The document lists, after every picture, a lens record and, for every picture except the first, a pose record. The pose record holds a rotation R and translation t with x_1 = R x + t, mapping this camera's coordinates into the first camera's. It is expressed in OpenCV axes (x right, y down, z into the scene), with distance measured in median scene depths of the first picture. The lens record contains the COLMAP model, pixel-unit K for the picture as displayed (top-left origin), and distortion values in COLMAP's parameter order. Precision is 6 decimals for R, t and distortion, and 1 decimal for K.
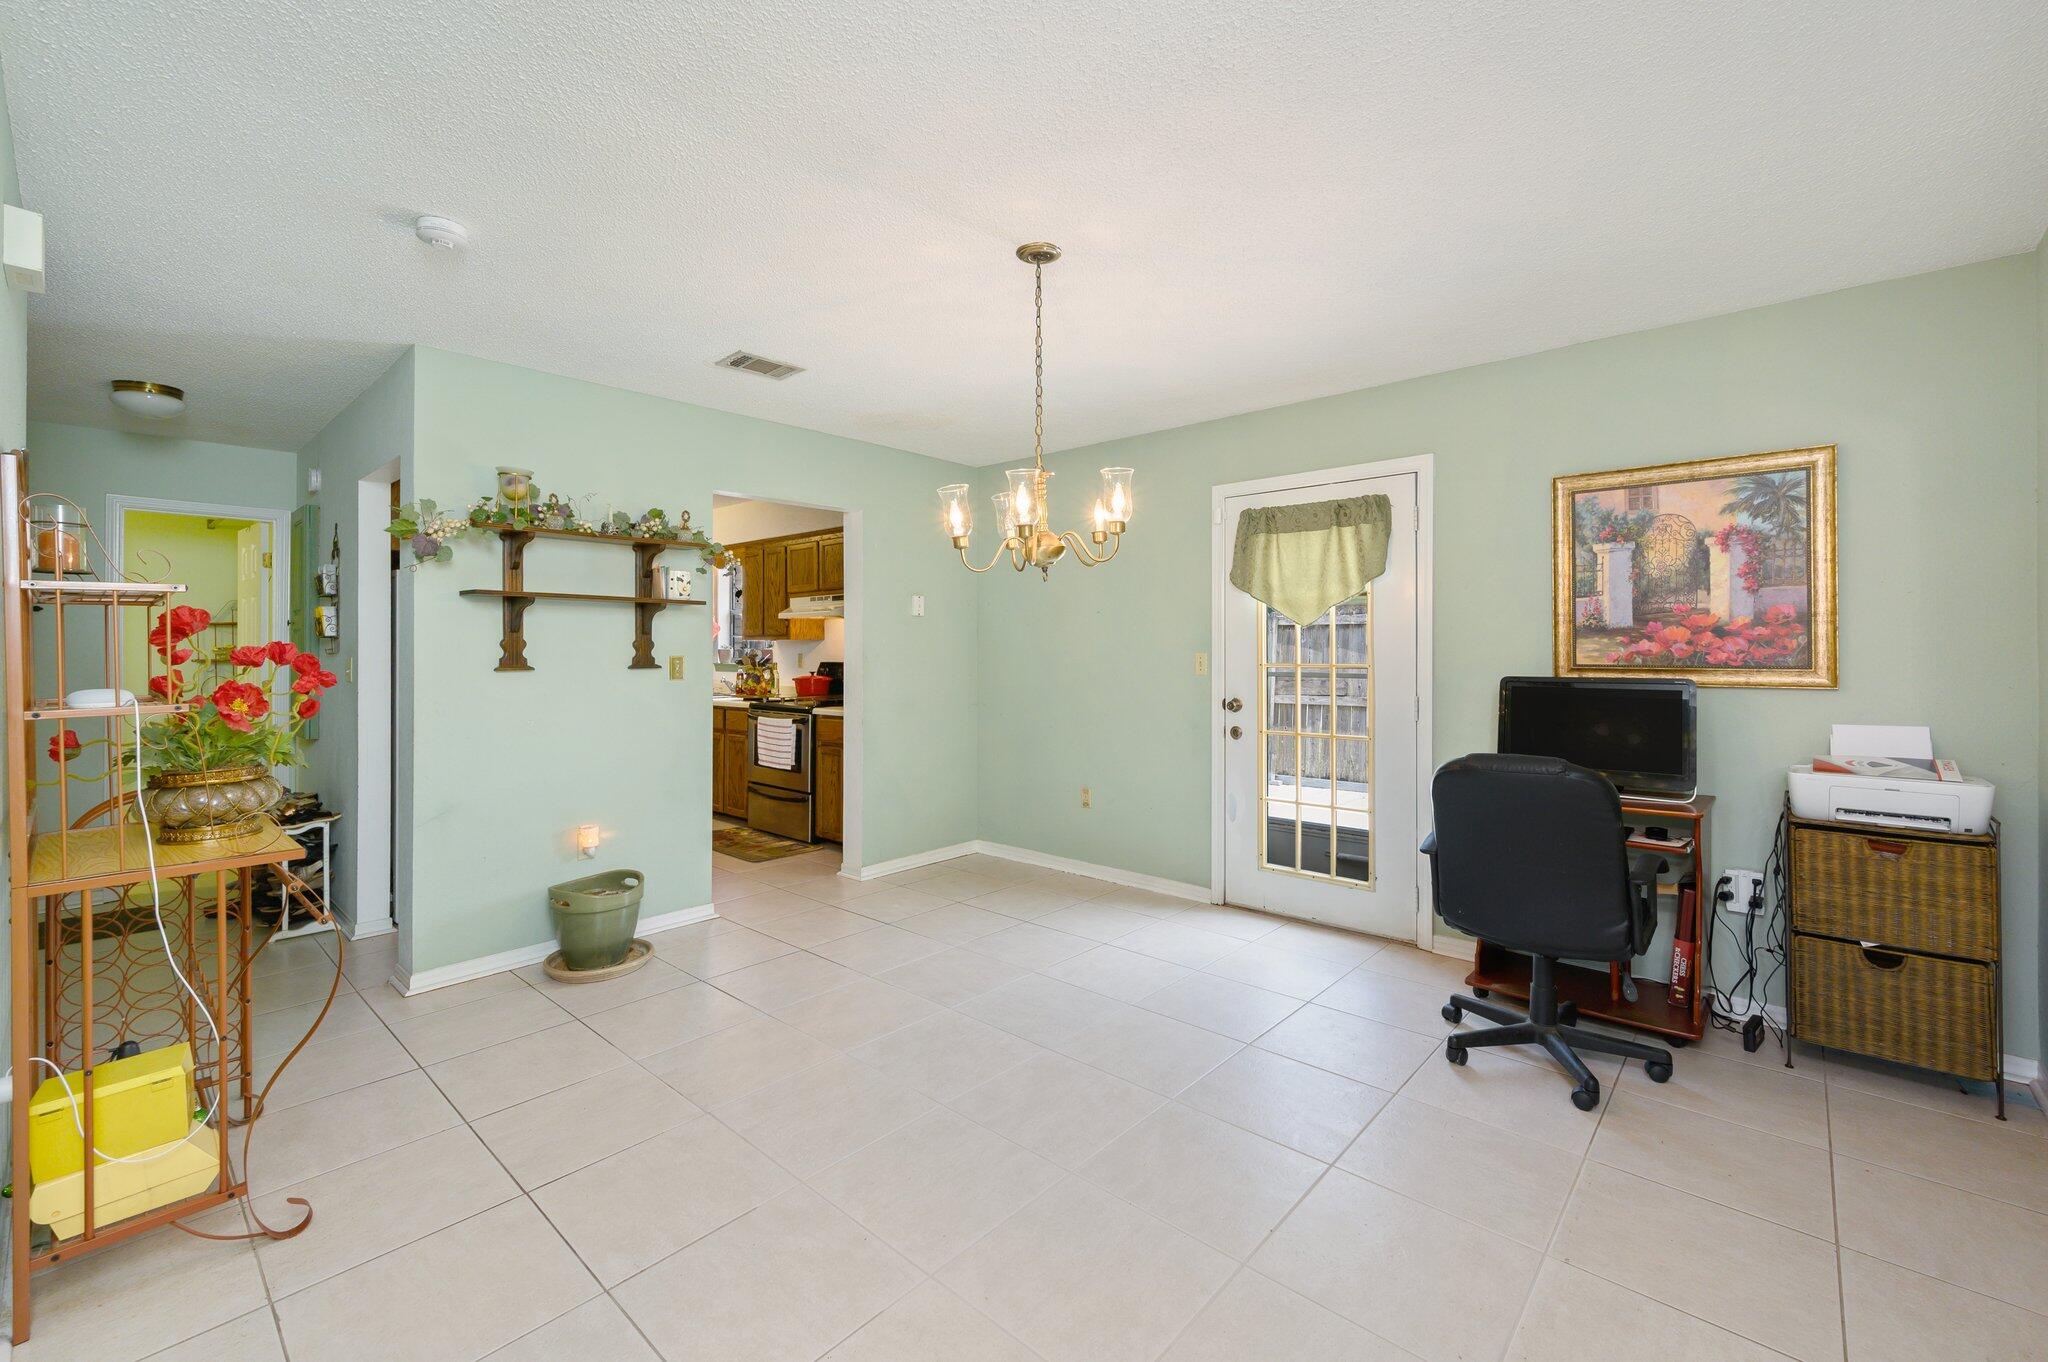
lens RADIAL K [[851.3, 0, 1017.7], [0, 851.3, 648.4], [0, 0, 1]] dist [-0.001769, 0.000283]
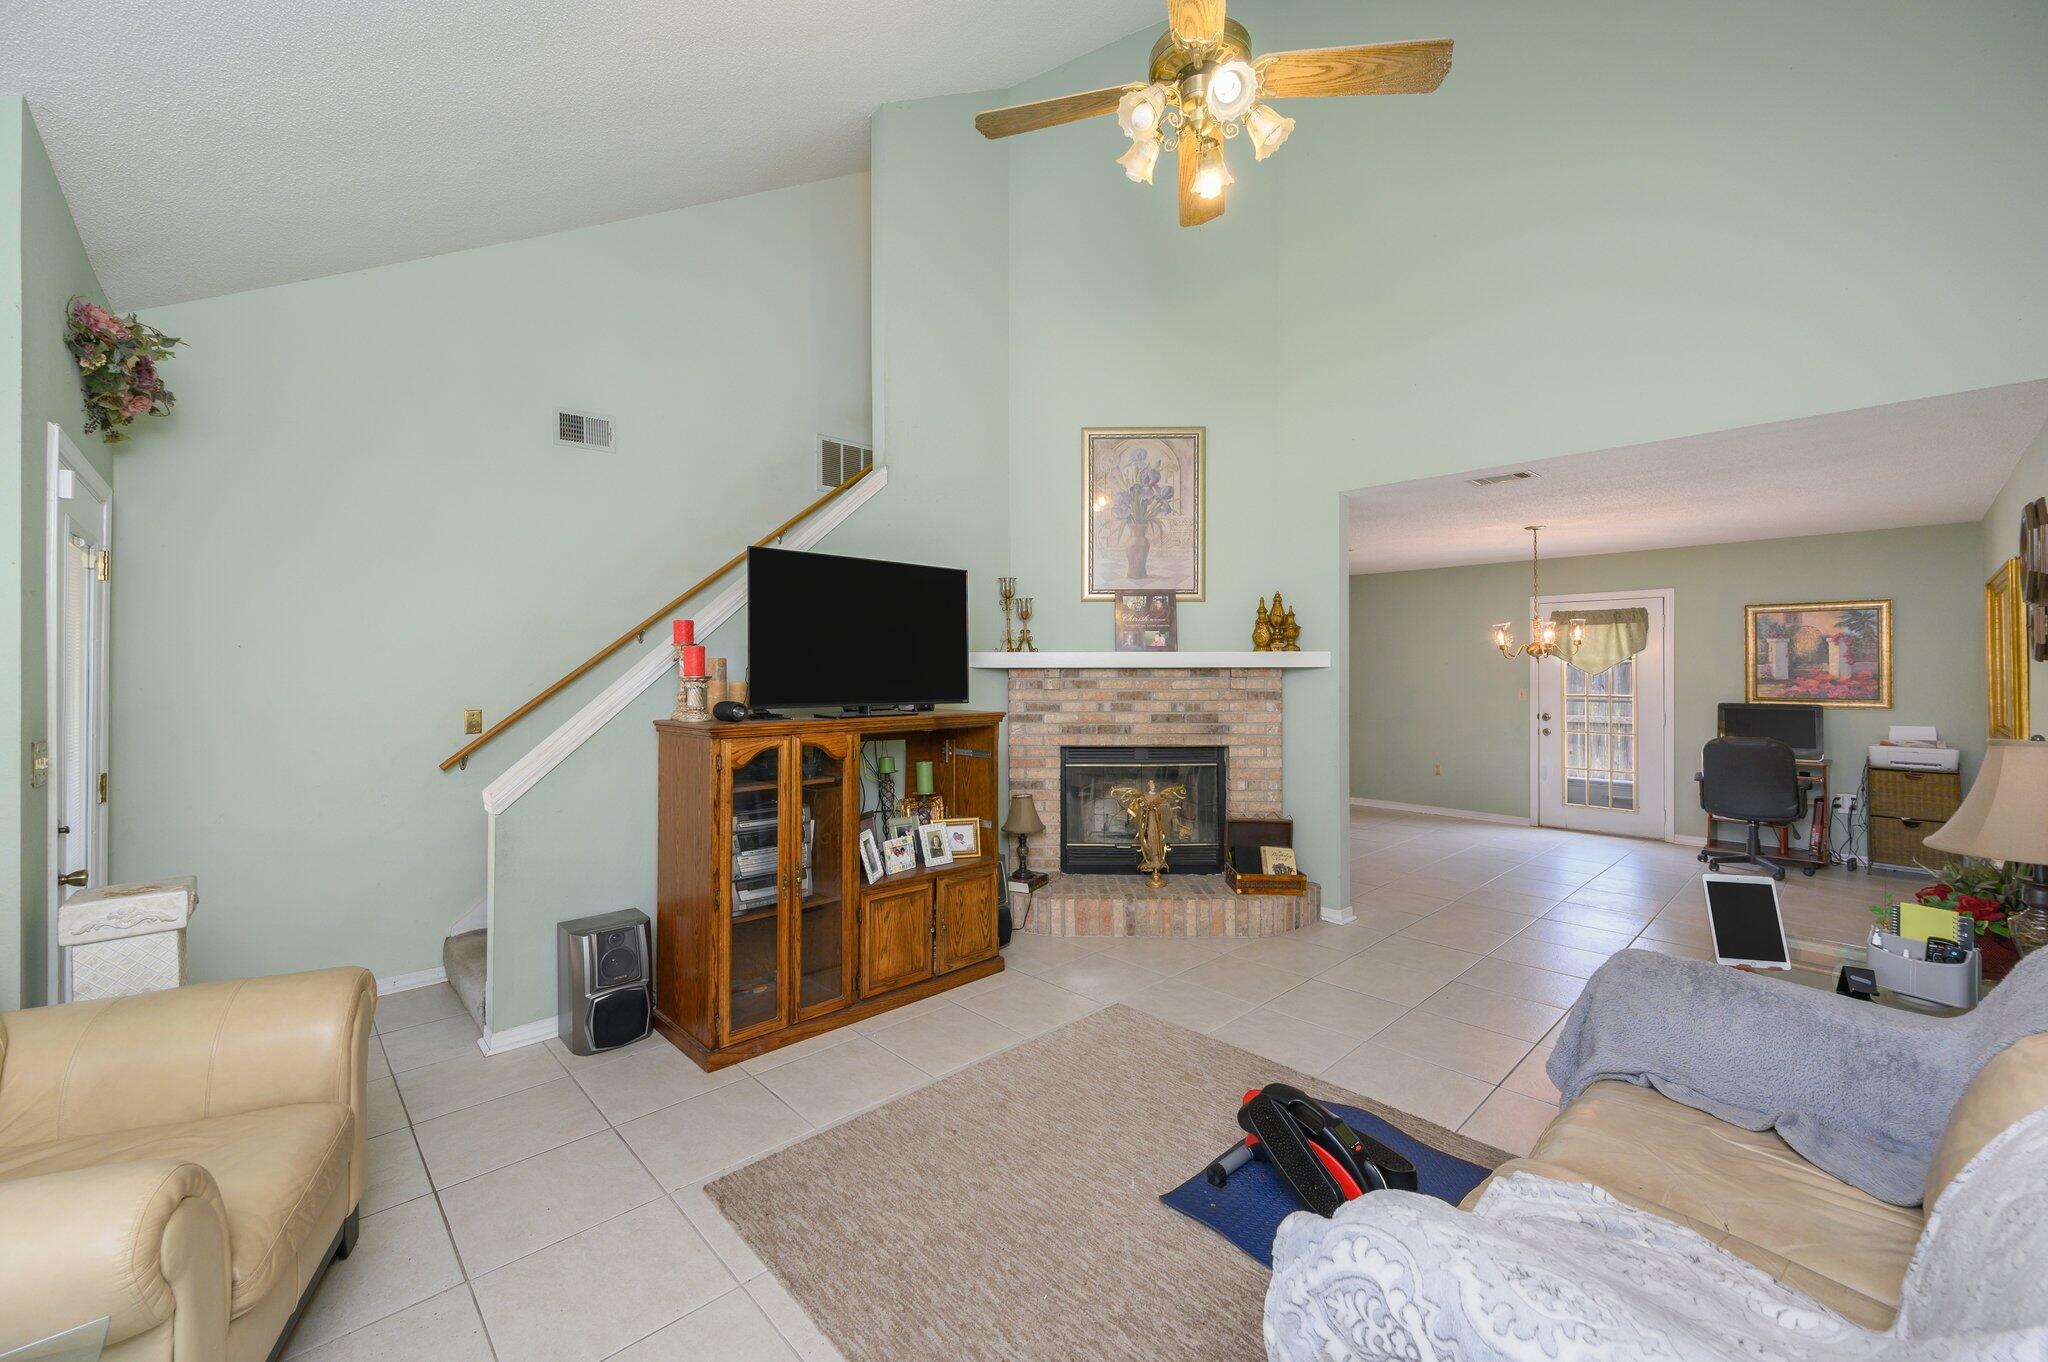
lens RADIAL K [[815.4, 0, 1025.8], [0, 815.4, 664.5], [0, 0, 1]] dist [0.001324, 0.000080]
pose [[0.997470, 0.001362, -0.071072, -1.045565], [-0.001696, 0.999988, -0.004638, -0.051770], [0.071065, 0.004747, 0.997460, -1.180537]]
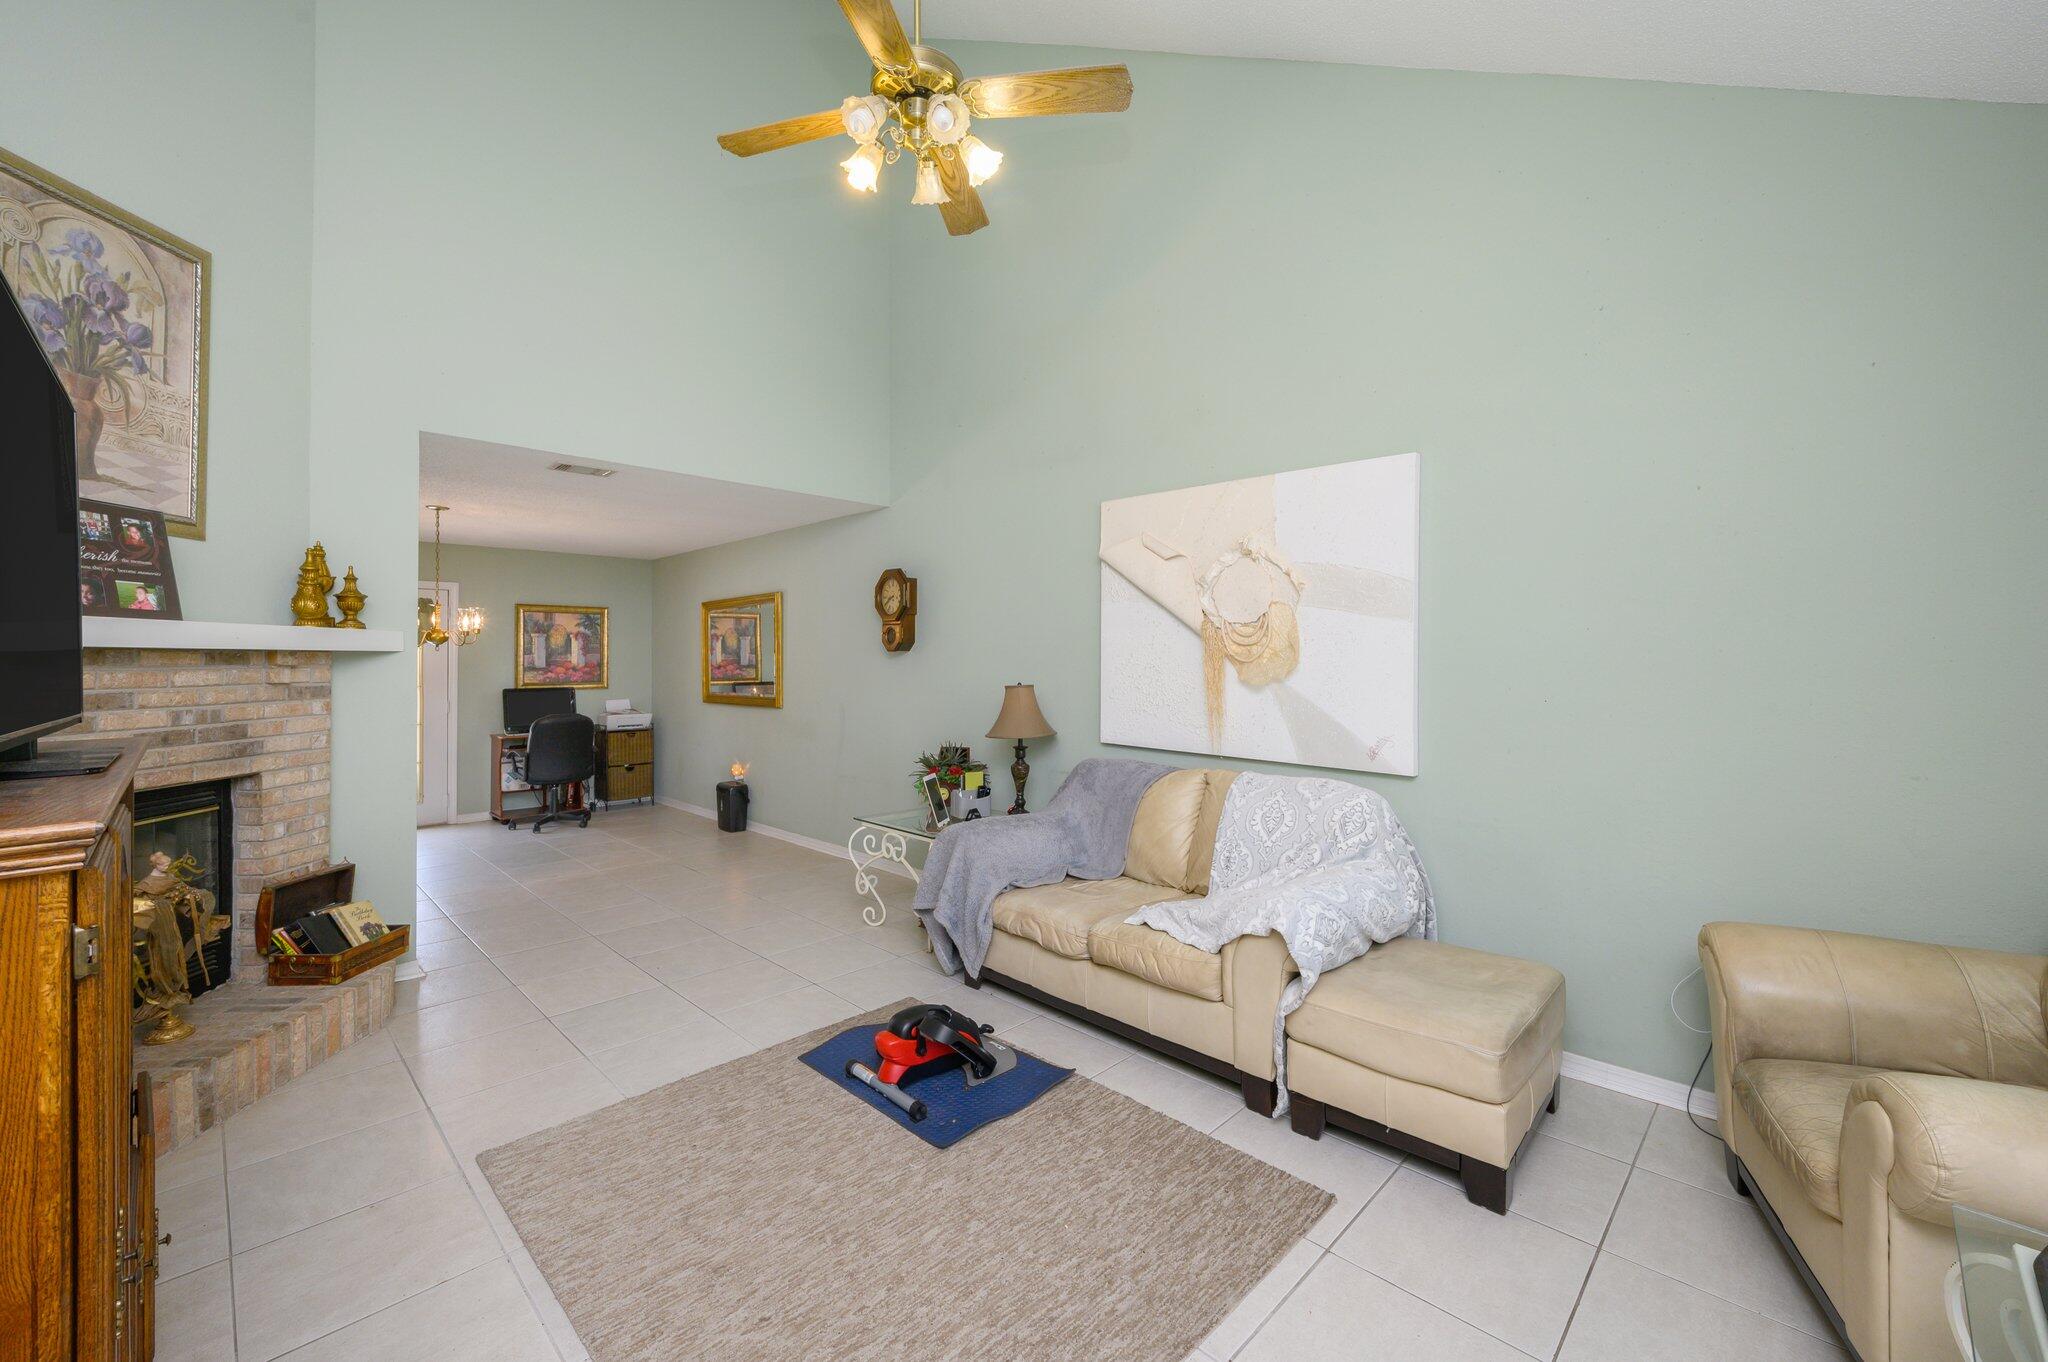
lens RADIAL K [[817.7, 0, 1025.4], [0, 817.7, 649.9], [0, 0, 1]] dist [-0.000516, -0.000117]
pose [[0.043974, 0.016343, 0.998899, -1.739417], [0.003434, 0.999858, -0.016510, -0.034066], [-0.999027, 0.004156, 0.043912, -0.565060]]
